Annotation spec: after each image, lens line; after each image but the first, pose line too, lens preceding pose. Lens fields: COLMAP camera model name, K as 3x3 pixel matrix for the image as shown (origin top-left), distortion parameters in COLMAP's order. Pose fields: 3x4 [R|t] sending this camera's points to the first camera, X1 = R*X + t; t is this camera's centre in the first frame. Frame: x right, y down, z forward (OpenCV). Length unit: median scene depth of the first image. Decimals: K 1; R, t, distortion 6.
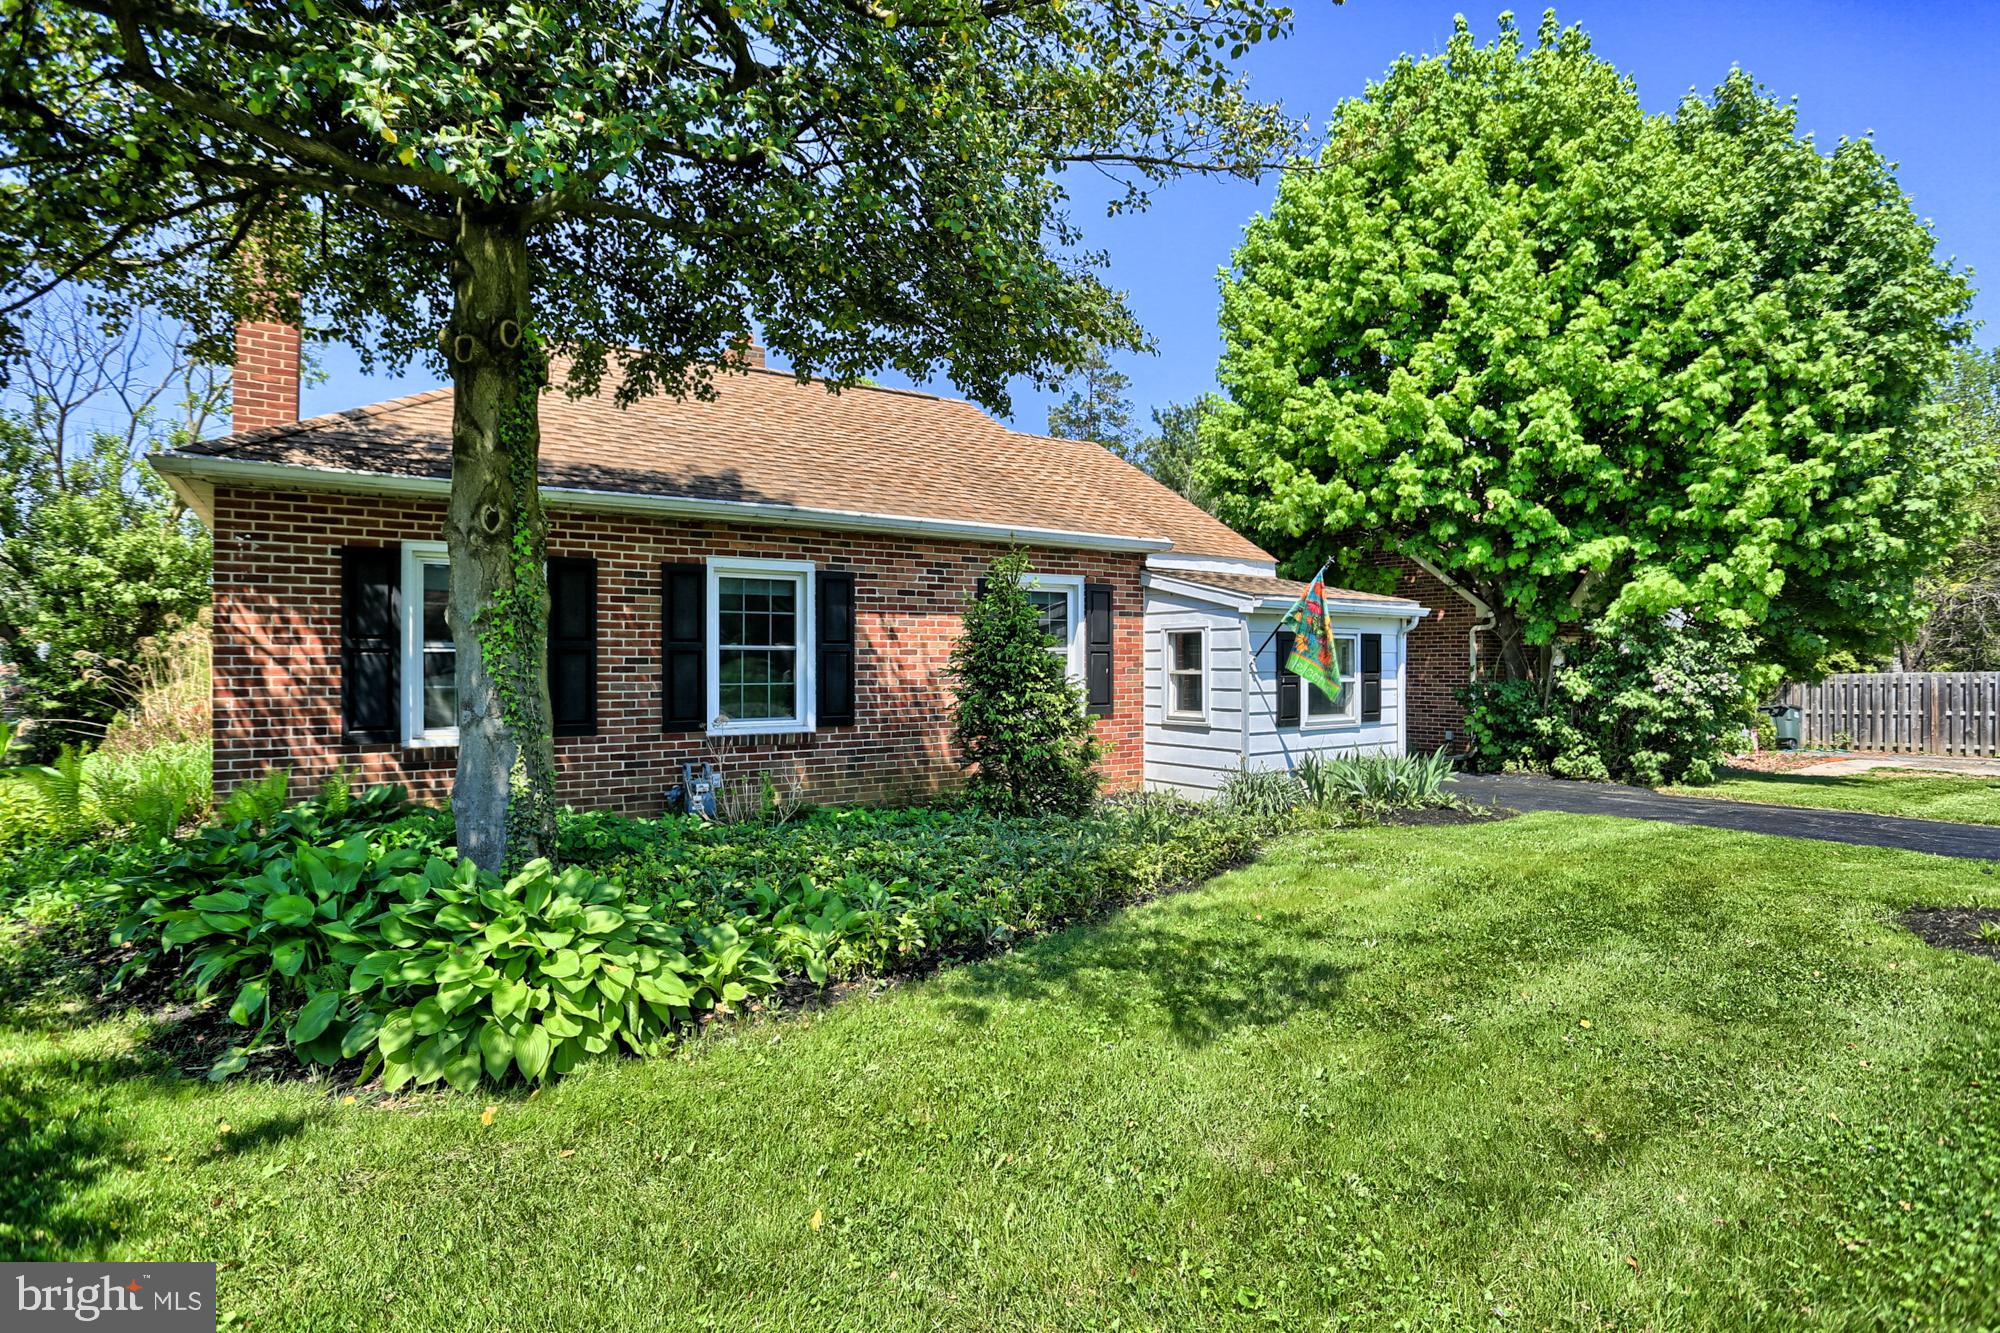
lens RADIAL K [[993.7, 0, 1001.5], [0, 993.7, 686.6], [0, 0, 1]] dist [-0.074801, 0.031735]
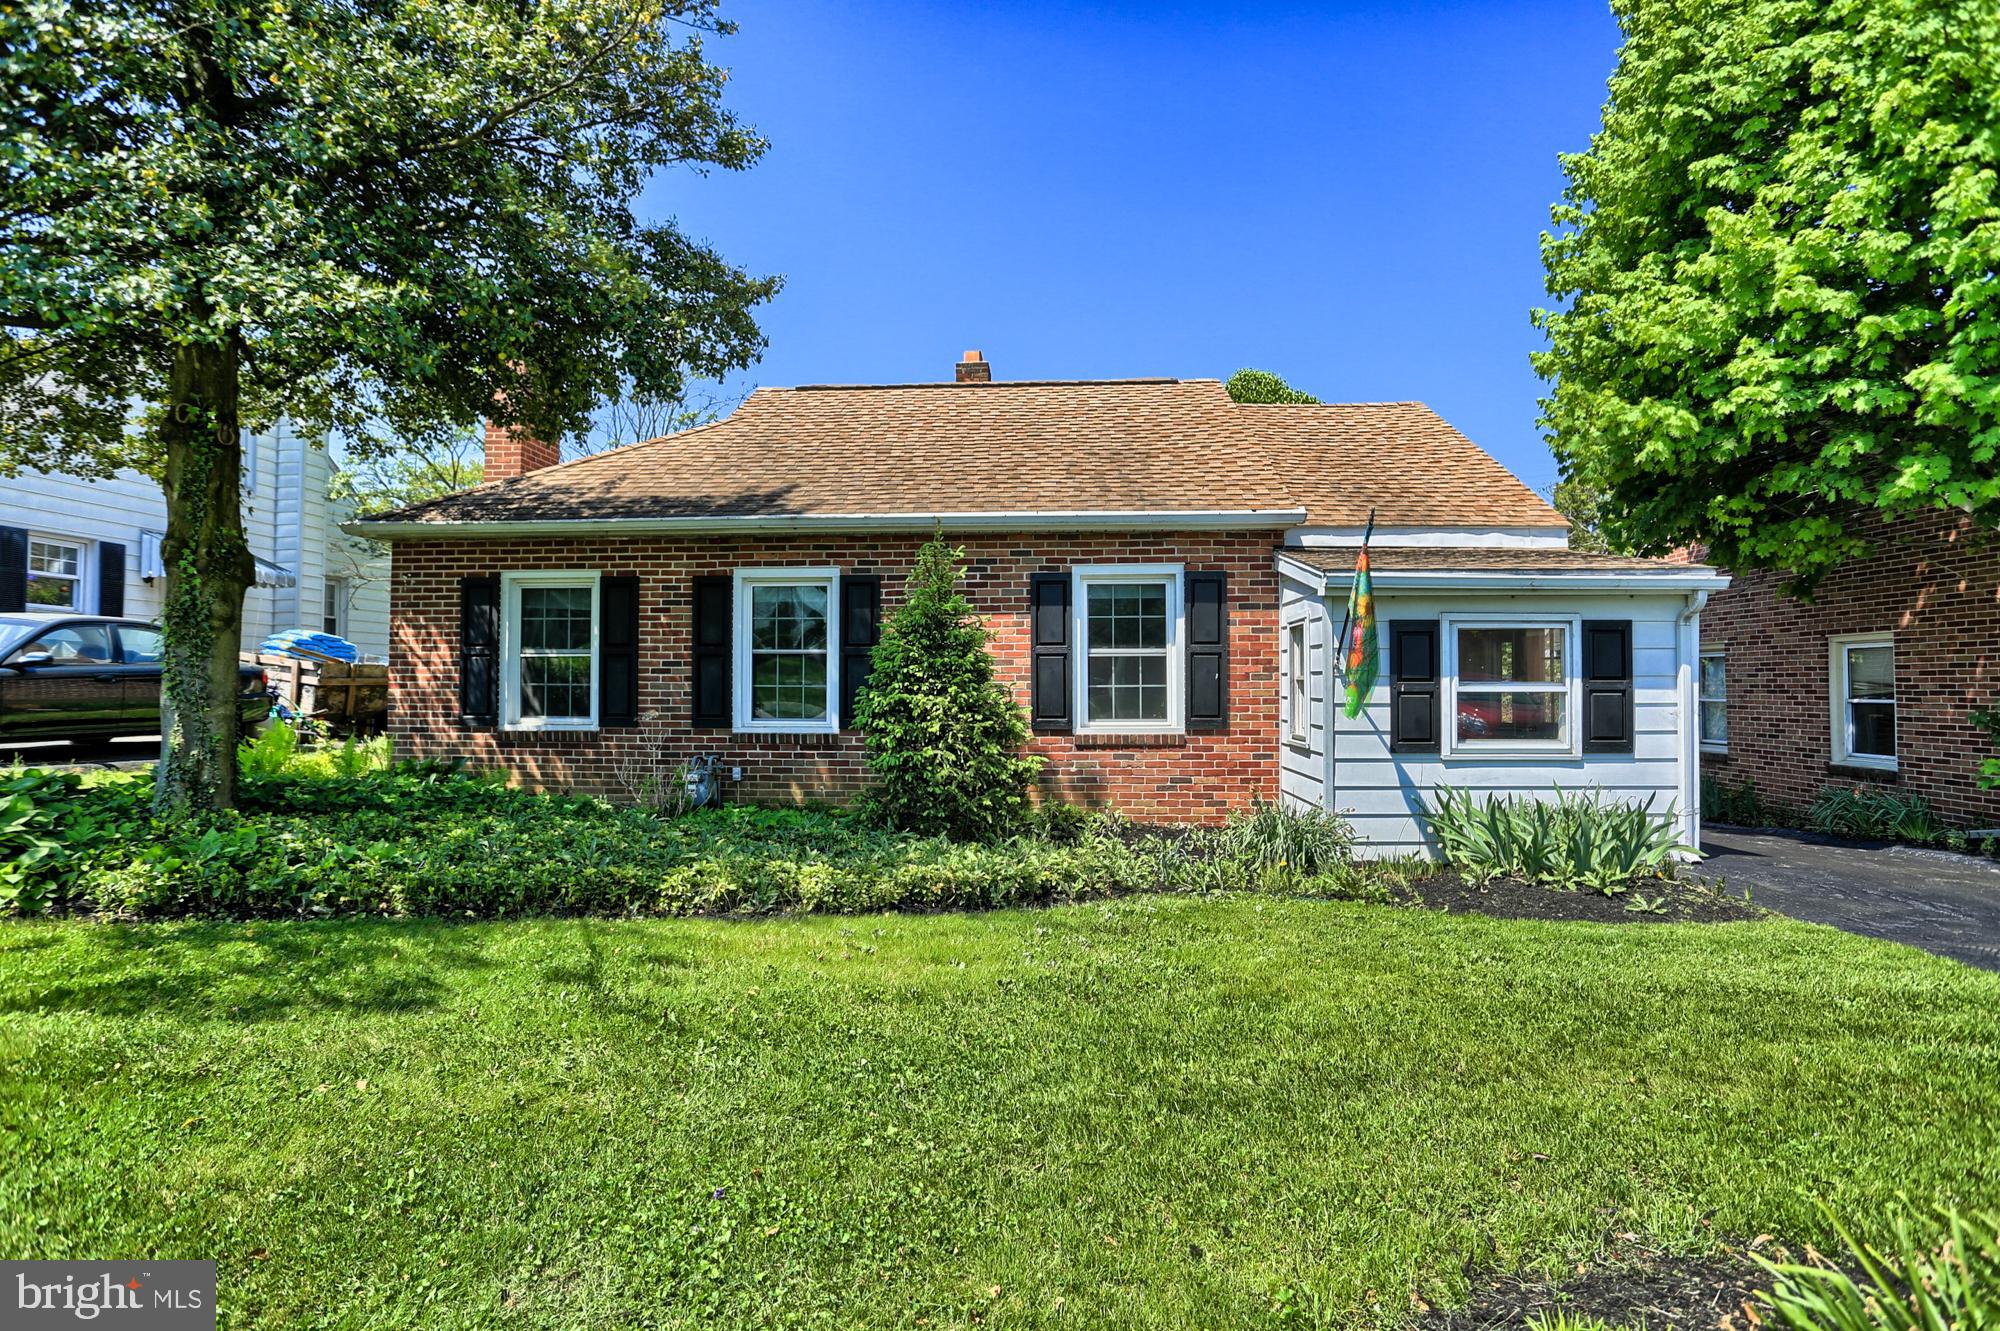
lens RADIAL K [[981.9, 0, 998.6], [0, 981.9, 667.1], [0, 0, 1]] dist [-0.074295, 0.032217]
pose [[0.790059, -0.005851, -0.613002, 0.583540], [-0.016909, 0.999366, -0.031331, 0.006439], [0.612797, 0.035119, 0.789460, 0.320232]]
